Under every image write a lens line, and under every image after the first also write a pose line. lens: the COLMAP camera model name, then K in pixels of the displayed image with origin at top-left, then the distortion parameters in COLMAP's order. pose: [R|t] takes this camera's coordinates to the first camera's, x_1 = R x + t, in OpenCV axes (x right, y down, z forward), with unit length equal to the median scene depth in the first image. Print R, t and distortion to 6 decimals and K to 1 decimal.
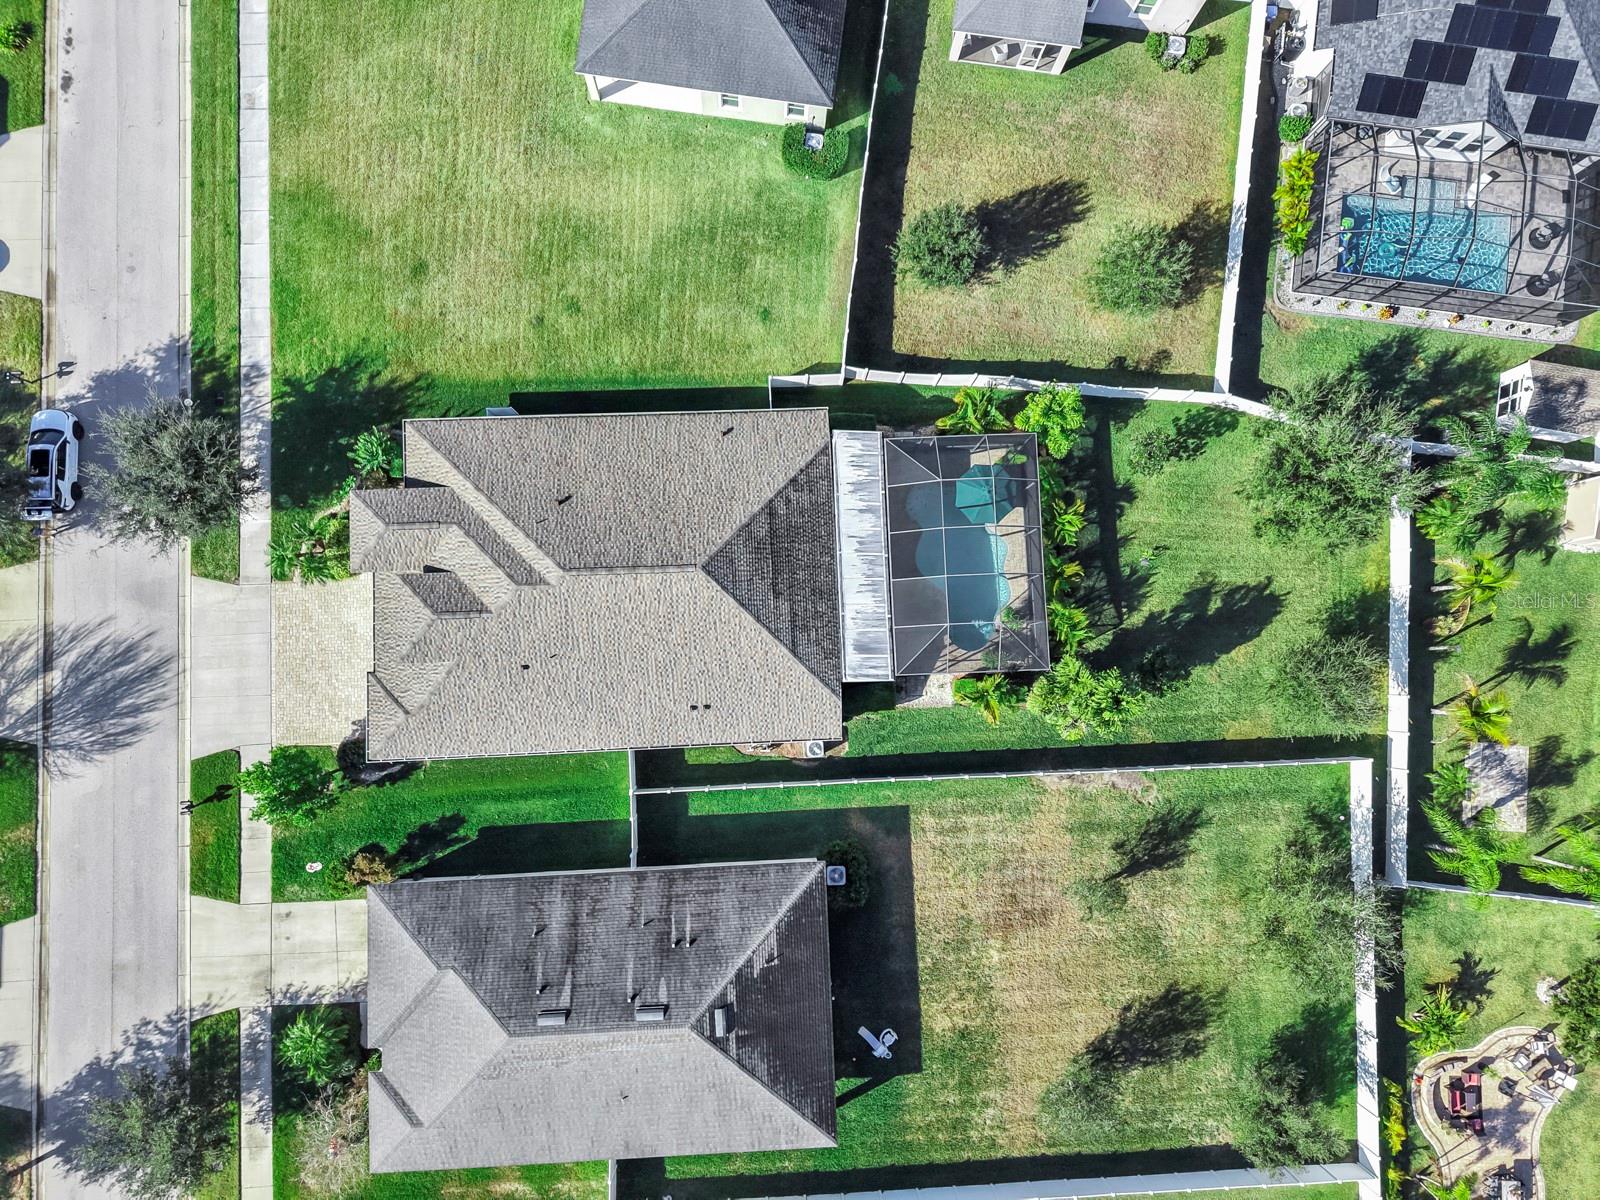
lens RADIAL K [[1071.5, 0, 800.4], [0, 1071.5, 596.2], [0, 0, 1]] dist [0.025323, -0.021519]
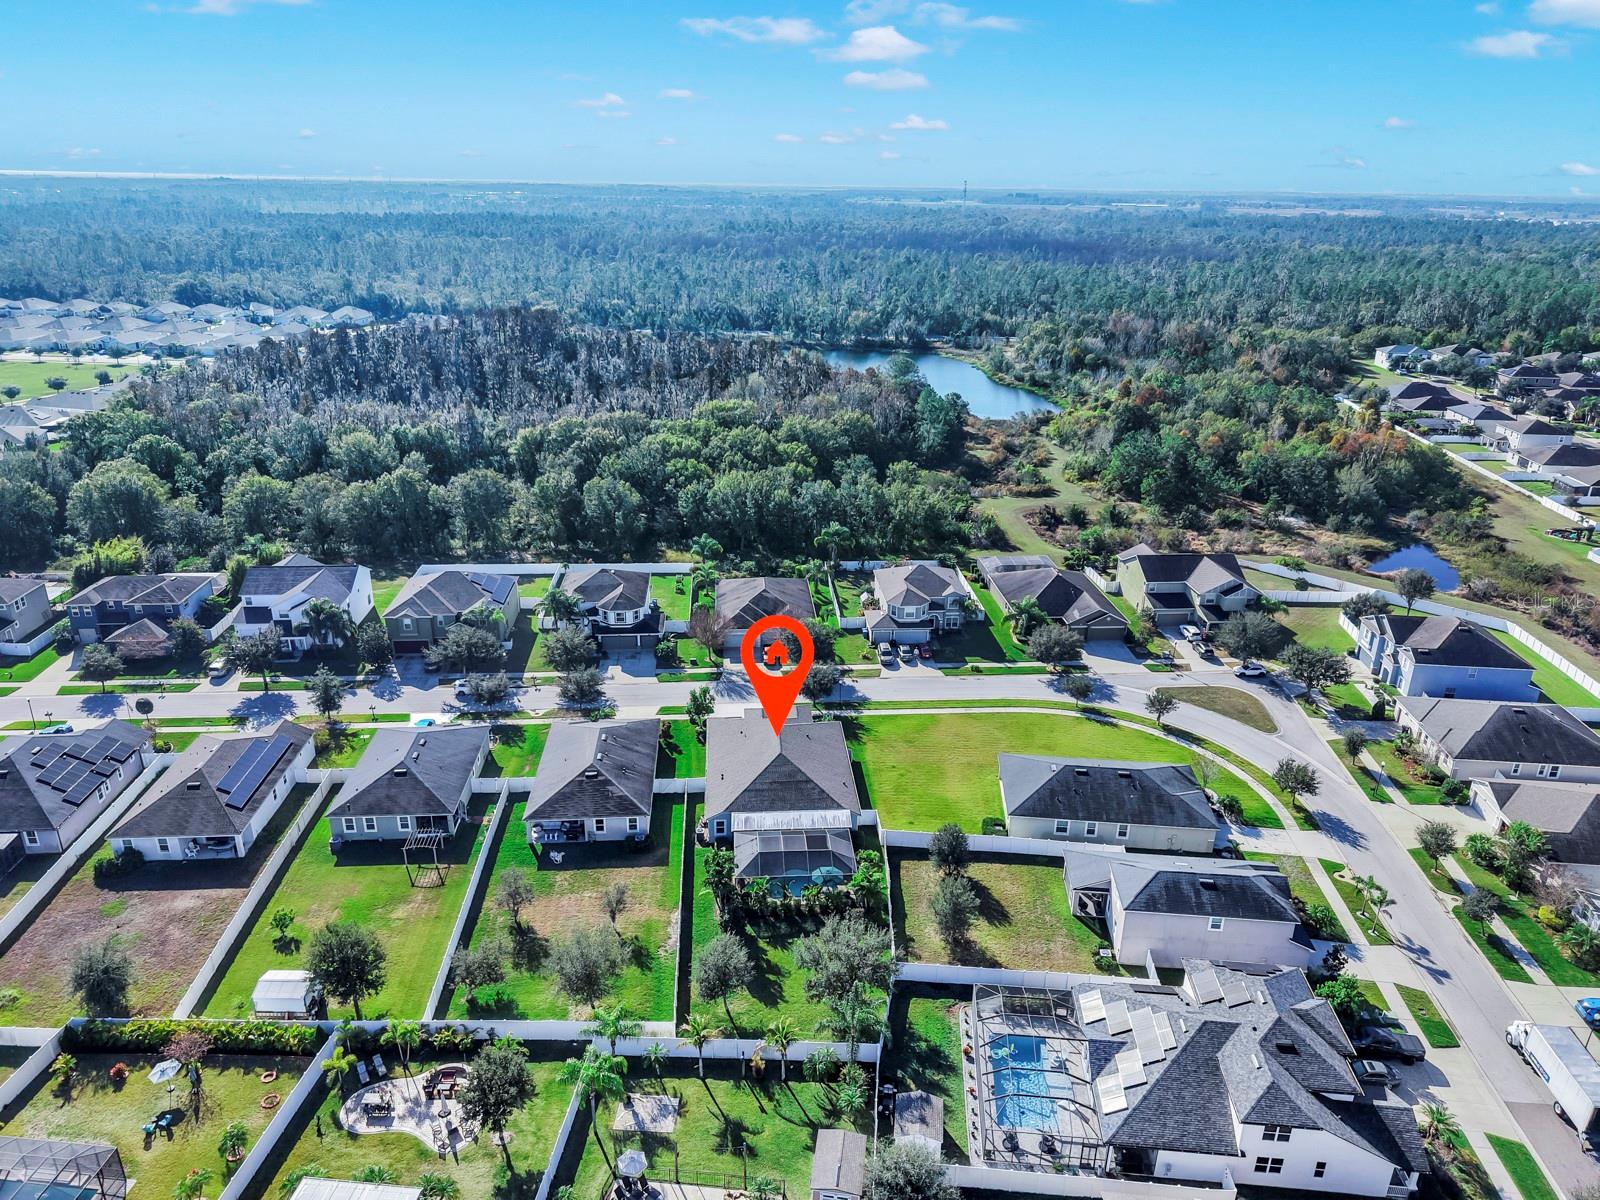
lens RADIAL K [[1071.5, 0, 801.3], [0, 1071.5, 591.2], [0, 0, 1]] dist [0.025323, -0.021519]
pose [[0.031135, 0.331391, -0.942980, 1.808060], [-0.997120, 0.075572, -0.006365, -0.075314], [0.069153, 0.940462, 0.332790, -0.123854]]
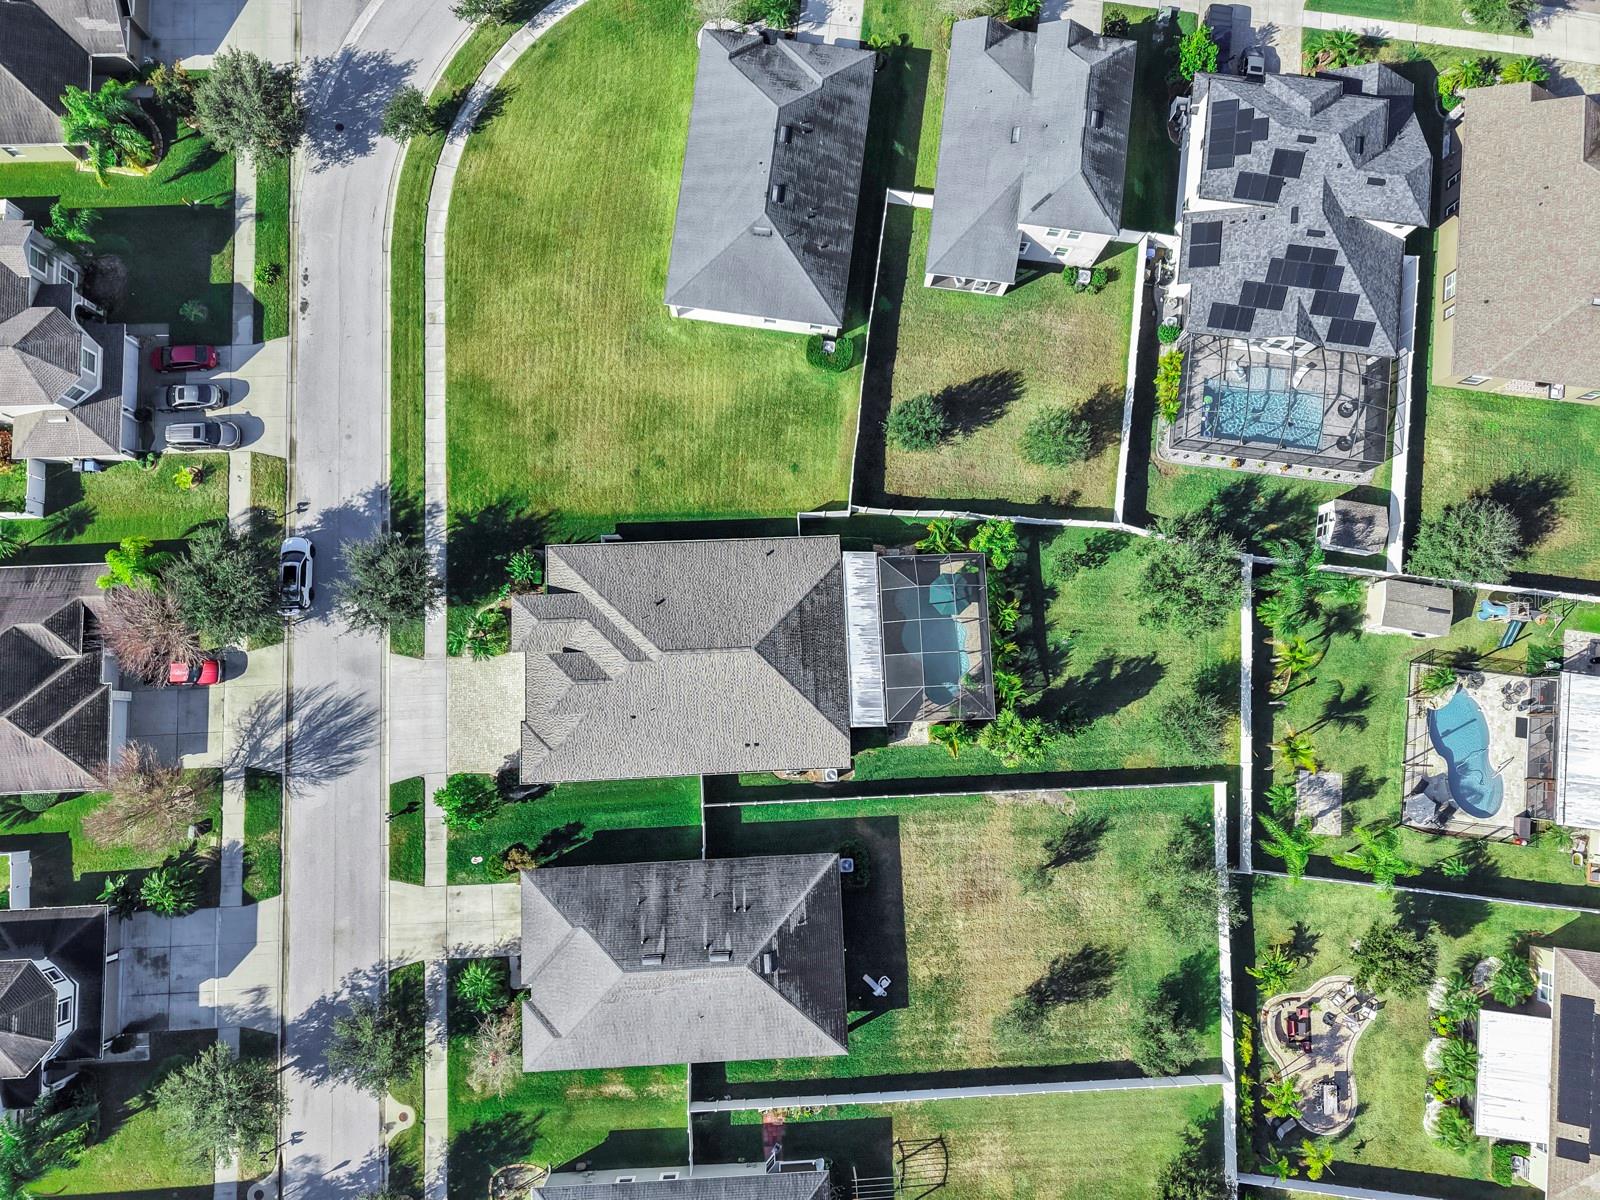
lens RADIAL K [[1071.5, 0, 799.9], [0, 1071.5, 598.1], [0, 0, 1]] dist [0.025323, -0.021519]
pose [[0.999994, -0.002105, -0.002623, -0.023064], [0.001985, 0.998975, -0.045229, -0.026252], [0.002715, 0.045224, 0.998973, -0.413693]]
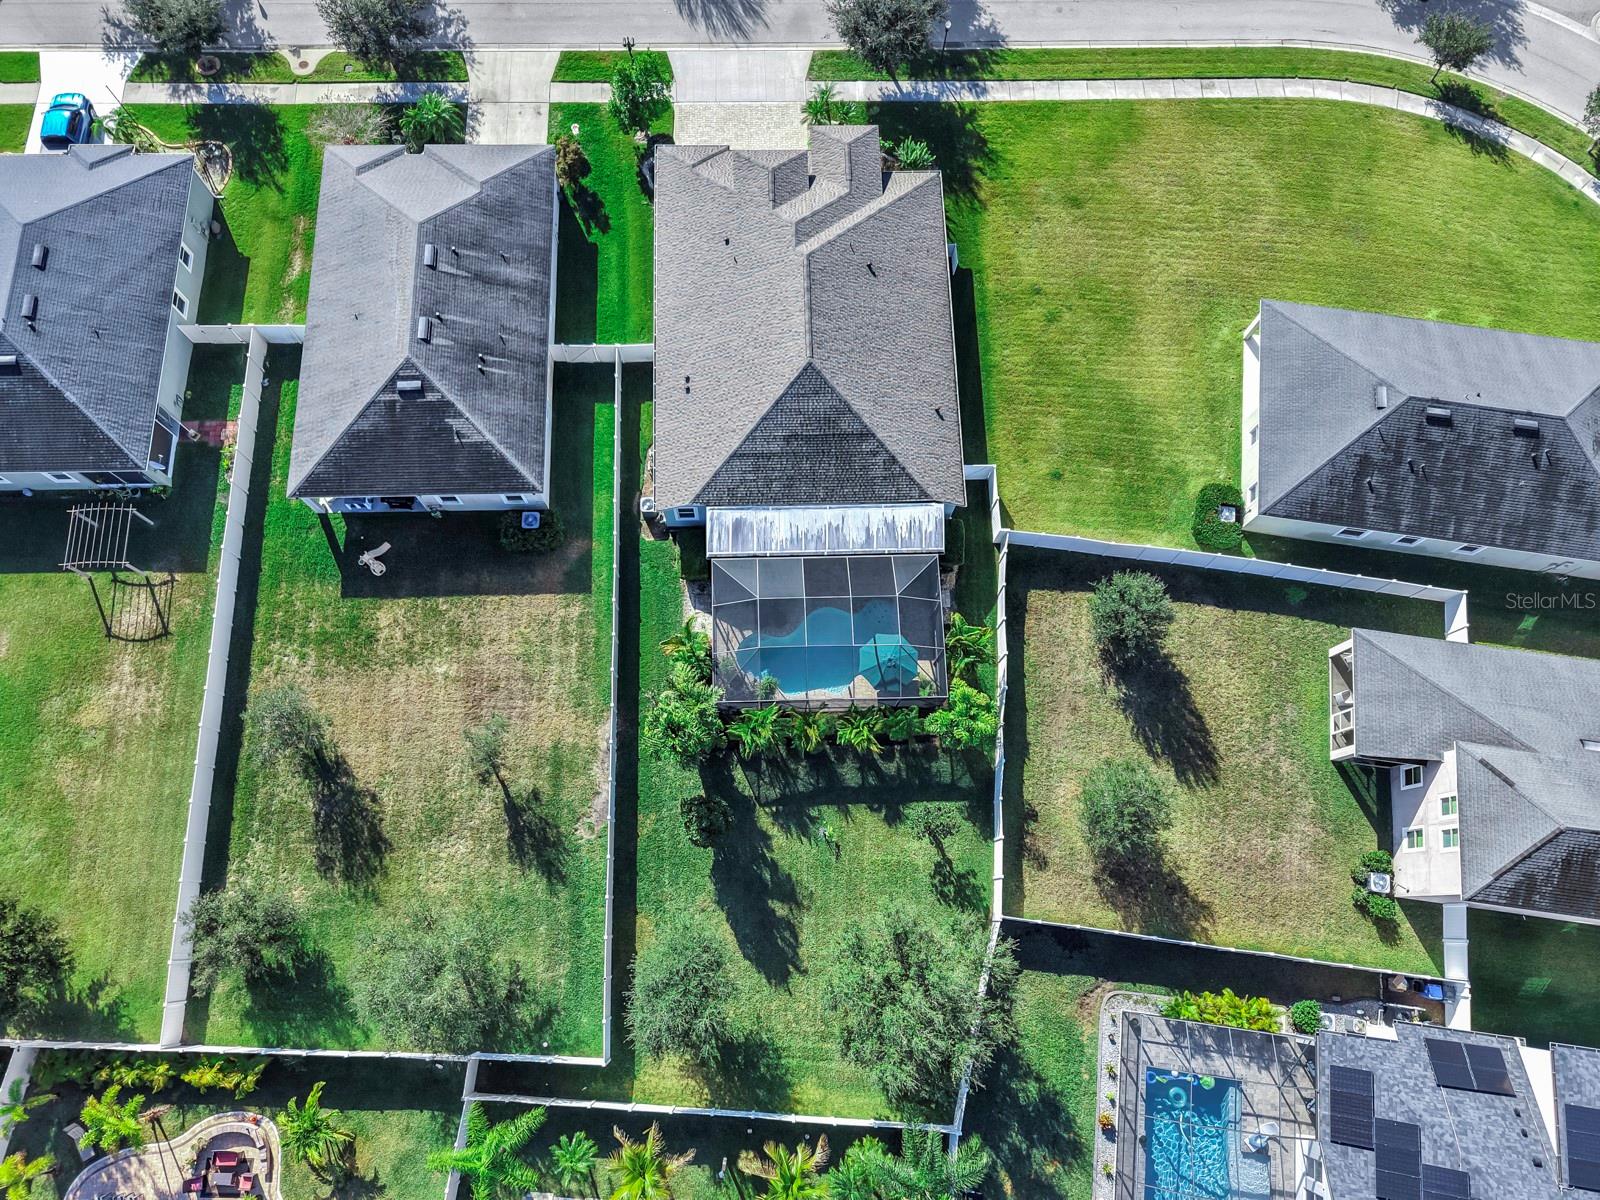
lens RADIAL K [[1071.5, 0, 799.4], [0, 1071.5, 601.2], [0, 0, 1]] dist [0.025323, -0.021519]
pose [[-0.009416, 0.948780, -0.315798, 0.437107], [-0.998634, 0.007312, 0.051745, -0.063254], [0.051404, 0.315854, 0.947414, 0.016726]]
